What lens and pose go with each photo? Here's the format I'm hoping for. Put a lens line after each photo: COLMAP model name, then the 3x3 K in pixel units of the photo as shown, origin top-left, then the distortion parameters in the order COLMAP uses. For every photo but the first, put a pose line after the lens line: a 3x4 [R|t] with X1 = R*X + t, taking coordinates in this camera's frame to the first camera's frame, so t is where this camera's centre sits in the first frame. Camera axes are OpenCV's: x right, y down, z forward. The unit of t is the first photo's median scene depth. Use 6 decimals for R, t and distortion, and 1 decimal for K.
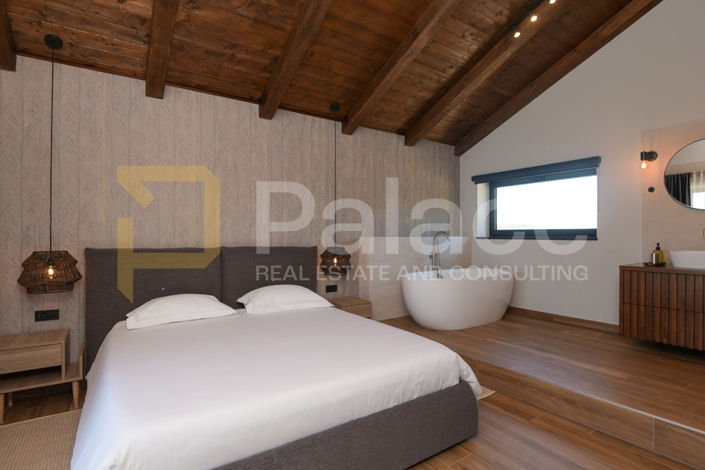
lens RADIAL K [[339.0, 0, 369.3], [0, 339.0, 233.6], [0, 0, 1]] dist [-0.025414, 0.000049]
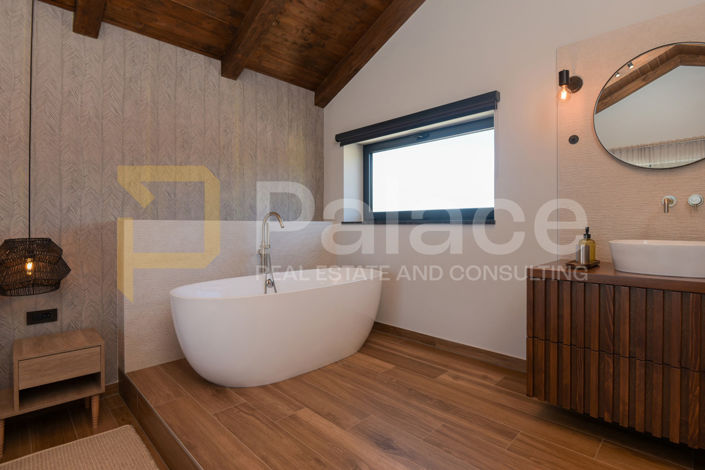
lens RADIAL K [[343.4, 0, 367.1], [0, 343.4, 221.5], [0, 0, 1]] dist [-0.019745, -0.000836]
pose [[0.978155, -0.000573, 0.207874, 0.287578], [0.001192, 0.999995, -0.002854, 0.015448], [-0.207871, 0.003040, 0.978151, 0.387241]]
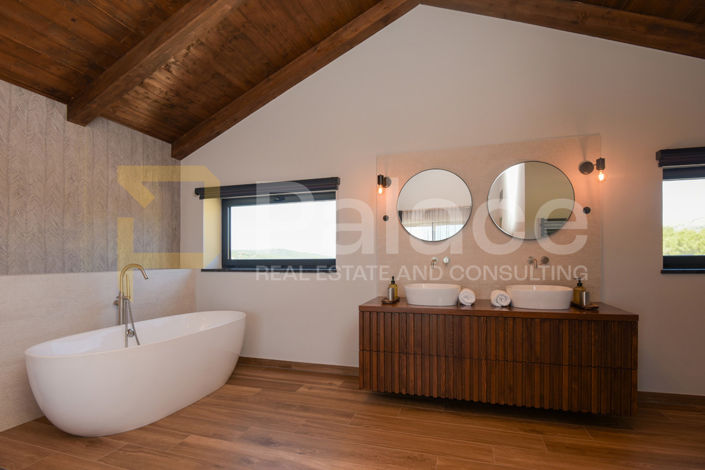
lens RADIAL K [[315.0, 0, 362.8], [0, 315.0, 260.2], [0, 0, 1]] dist [-0.000324, -0.011141]
pose [[0.780730, -0.007316, 0.624826, 0.204330], [0.005004, 0.999973, 0.005456, -0.015863], [-0.624849, -0.001133, 0.780745, 0.291598]]
